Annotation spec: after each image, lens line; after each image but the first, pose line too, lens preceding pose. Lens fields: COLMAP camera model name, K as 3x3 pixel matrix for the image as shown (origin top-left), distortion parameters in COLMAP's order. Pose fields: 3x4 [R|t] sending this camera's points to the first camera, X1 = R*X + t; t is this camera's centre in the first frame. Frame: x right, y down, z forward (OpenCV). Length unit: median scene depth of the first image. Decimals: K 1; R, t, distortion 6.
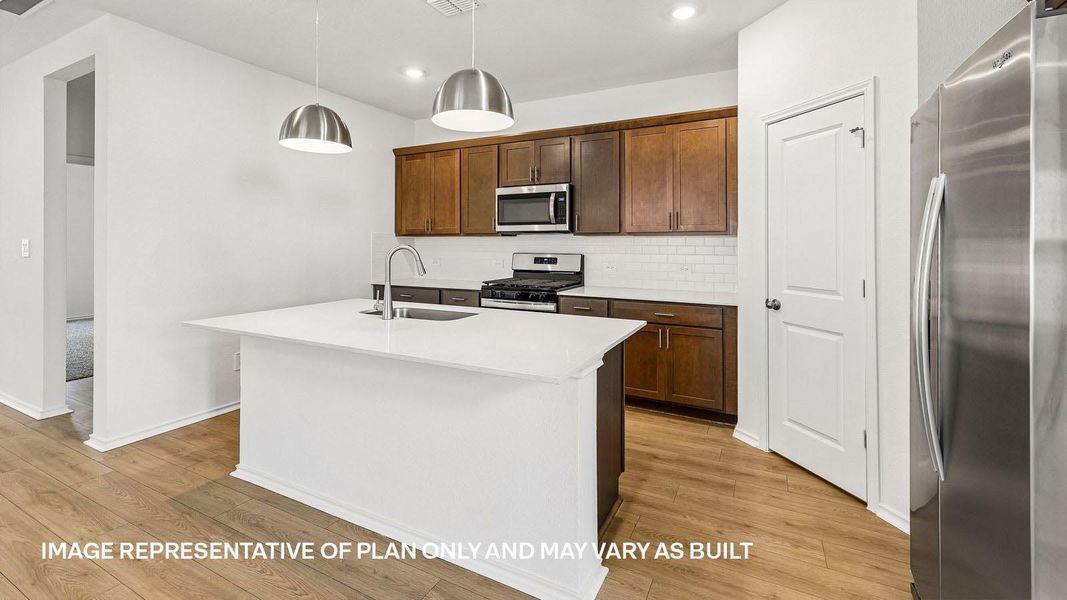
lens RADIAL K [[453.8, 0, 534.2], [0, 453.8, 240.6], [0, 0, 1]] dist [0.000488, 0.000163]
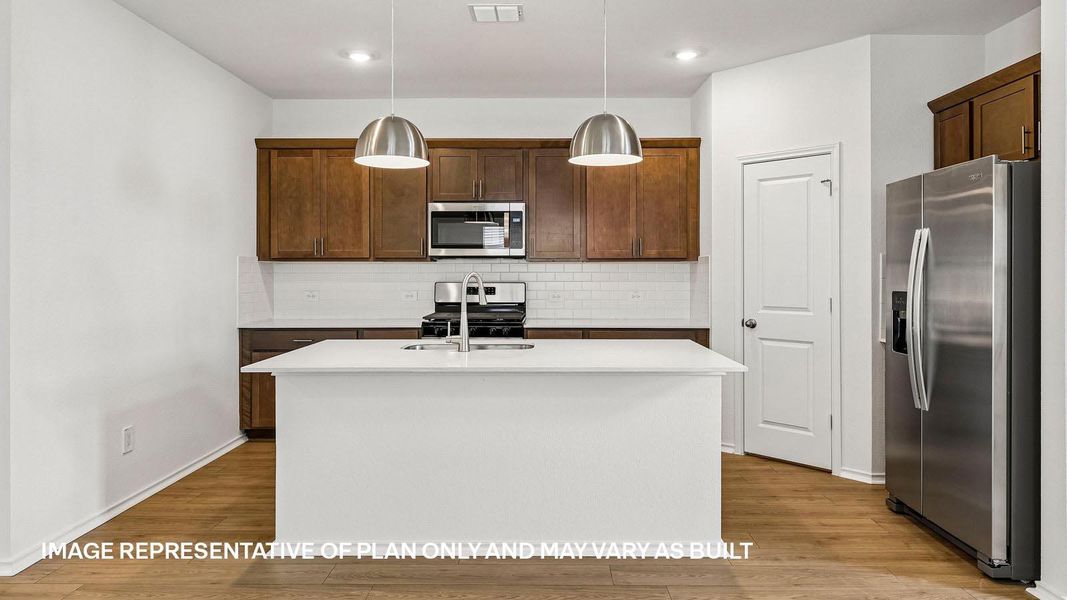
lens RADIAL K [[679.3, 0, 536.1], [0, 679.3, 271.2], [0, 0, 1]] dist [0.000727, -0.000152]
pose [[0.891663, -0.002798, 0.452691, -0.505470], [-0.000997, 0.999966, 0.008145, -0.002815], [-0.452699, -0.007714, 0.891630, -0.193278]]
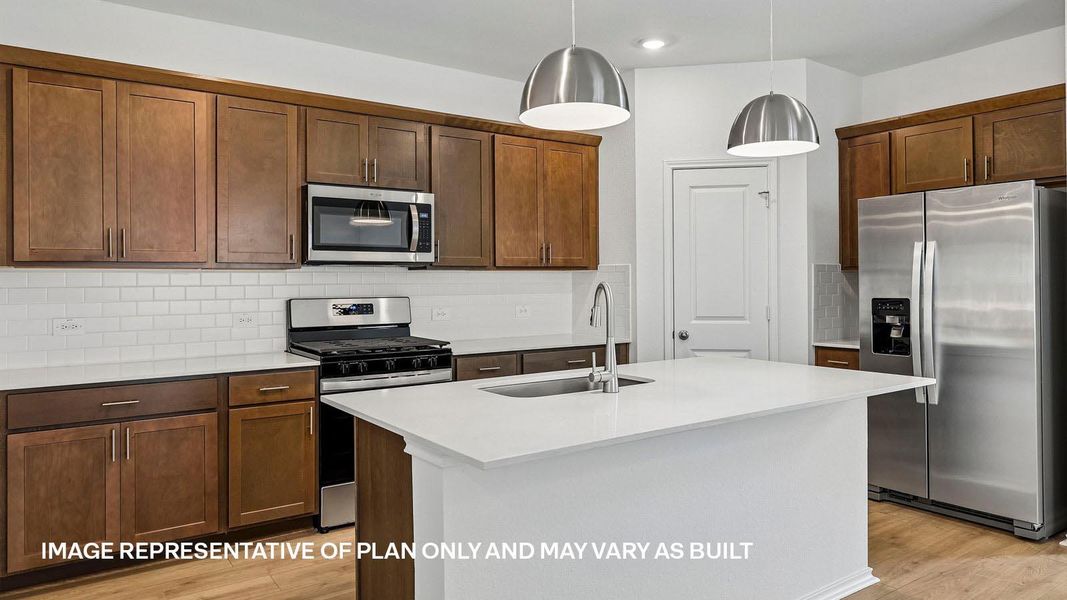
lens RADIAL K [[704.8, 0, 550.2], [0, 704.8, 276.8], [0, 0, 1]] dist [0.001786, -0.000932]
pose [[0.445928, 0.000510, 0.895069, -0.798215], [0.000123, 1.000000, -0.000631, 0.000517], [-0.895069, 0.000391, 0.445927, 0.368187]]
